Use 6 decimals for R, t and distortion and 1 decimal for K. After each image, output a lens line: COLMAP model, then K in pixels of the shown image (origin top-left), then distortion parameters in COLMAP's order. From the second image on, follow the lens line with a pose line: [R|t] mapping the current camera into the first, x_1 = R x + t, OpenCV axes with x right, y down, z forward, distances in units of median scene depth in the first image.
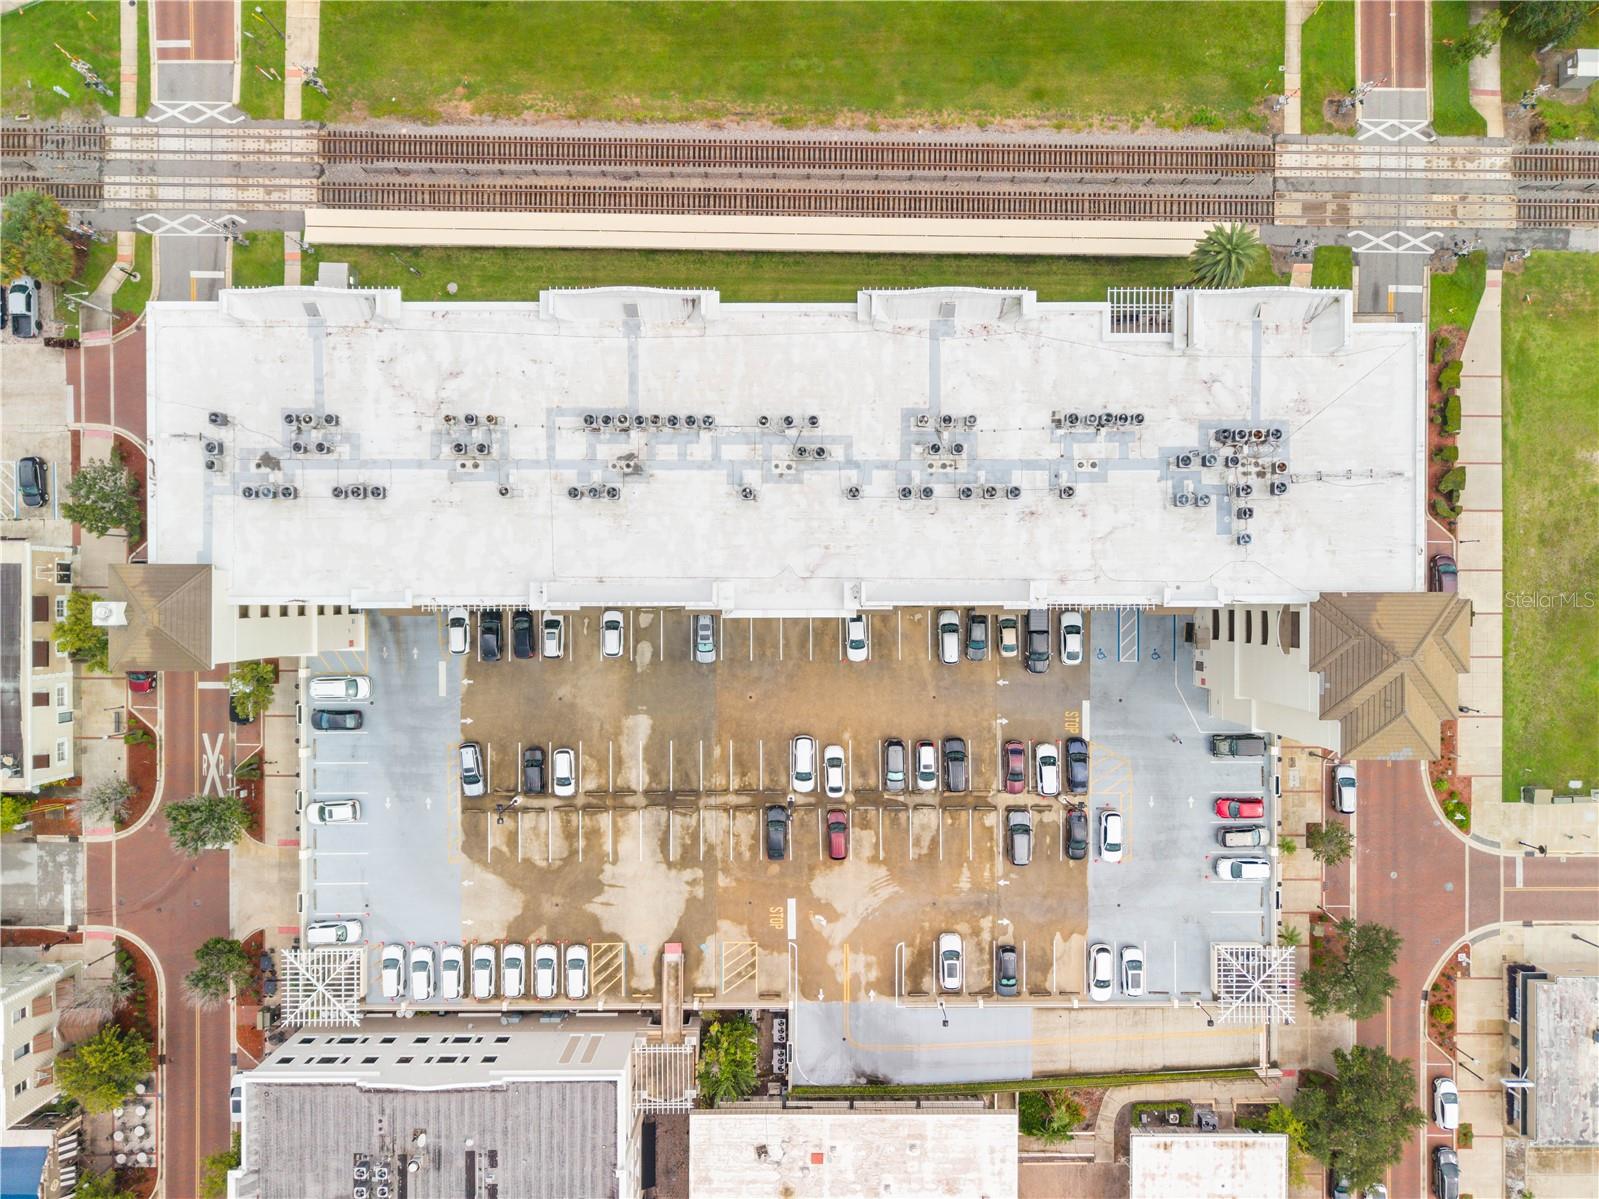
lens RADIAL K [[1088.4, 0, 799.5], [0, 1088.4, 599.5], [0, 0, 1]] dist [0.008422, 0.004120]
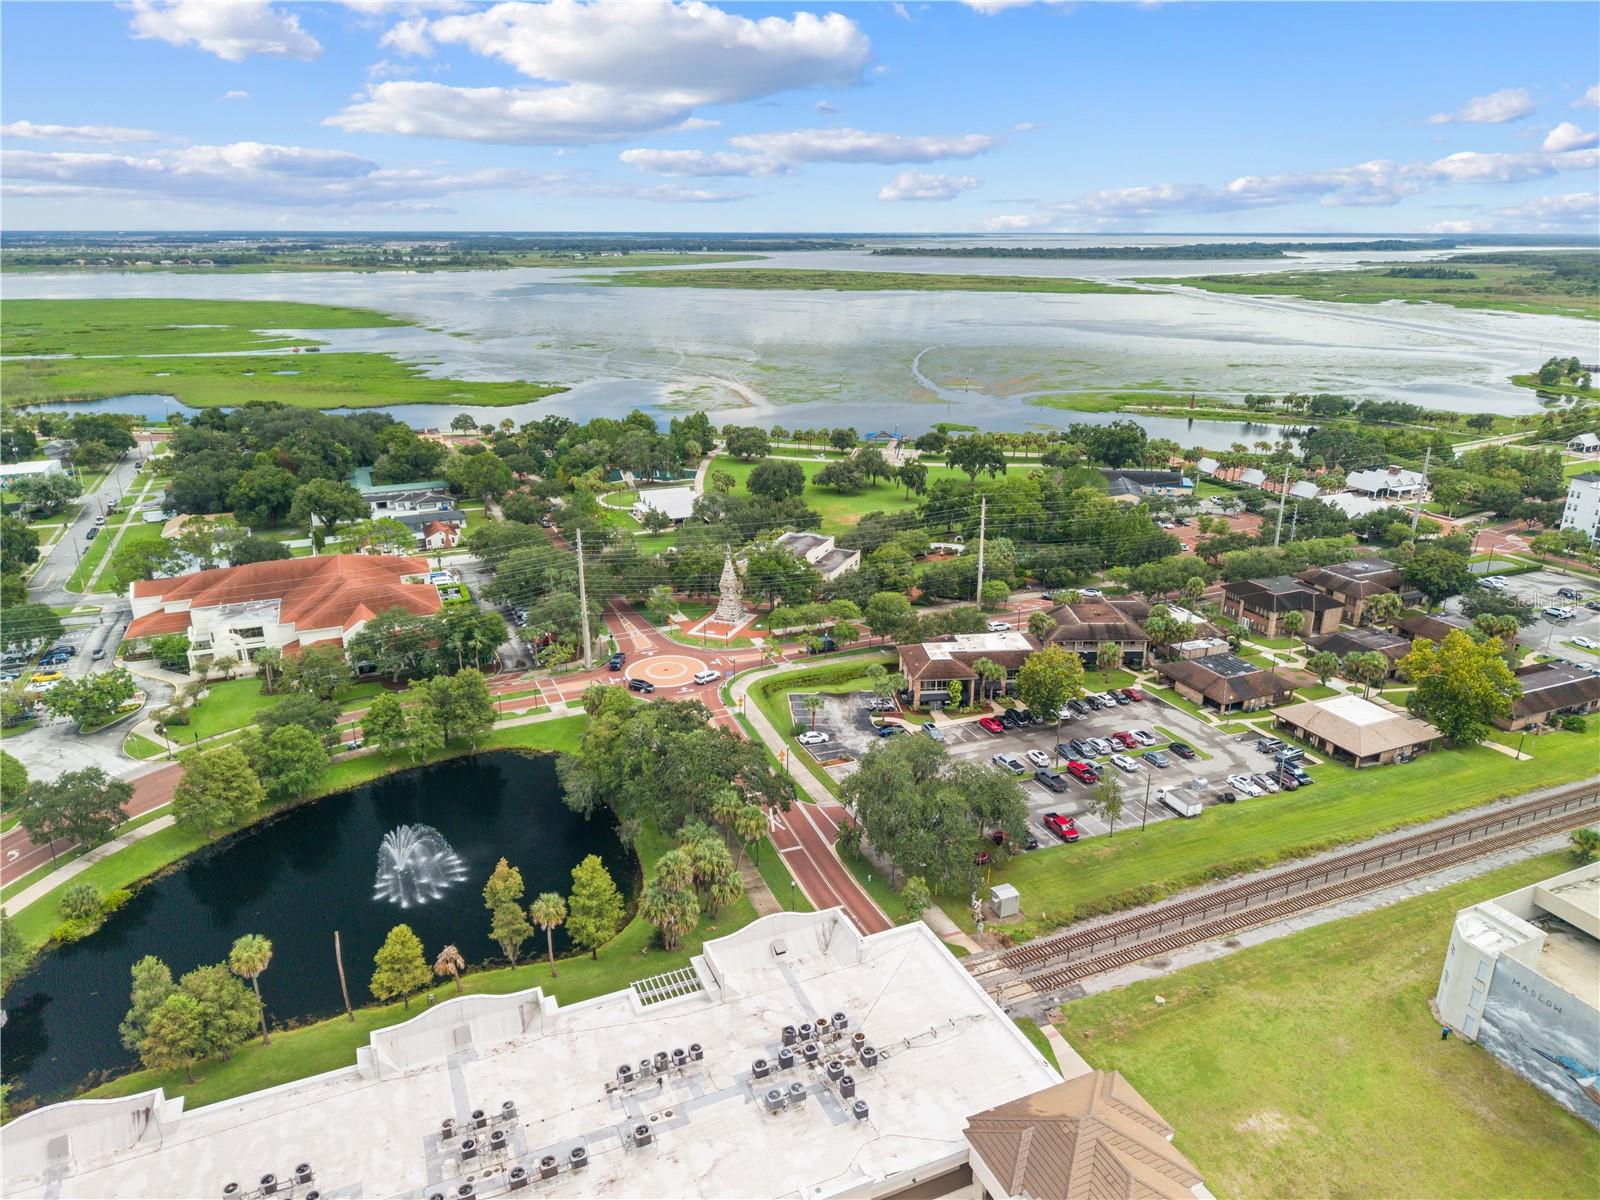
lens RADIAL K [[1089.1, 0, 800.0], [0, 1089.1, 600.0], [0, 0, 1]] dist [0.008422, 0.004120]
pose [[0.914269, -0.143601, 0.378801, 0.099336], [0.405075, 0.312273, -0.859302, 0.529769], [0.005107, 0.939076, 0.343671, 0.333501]]
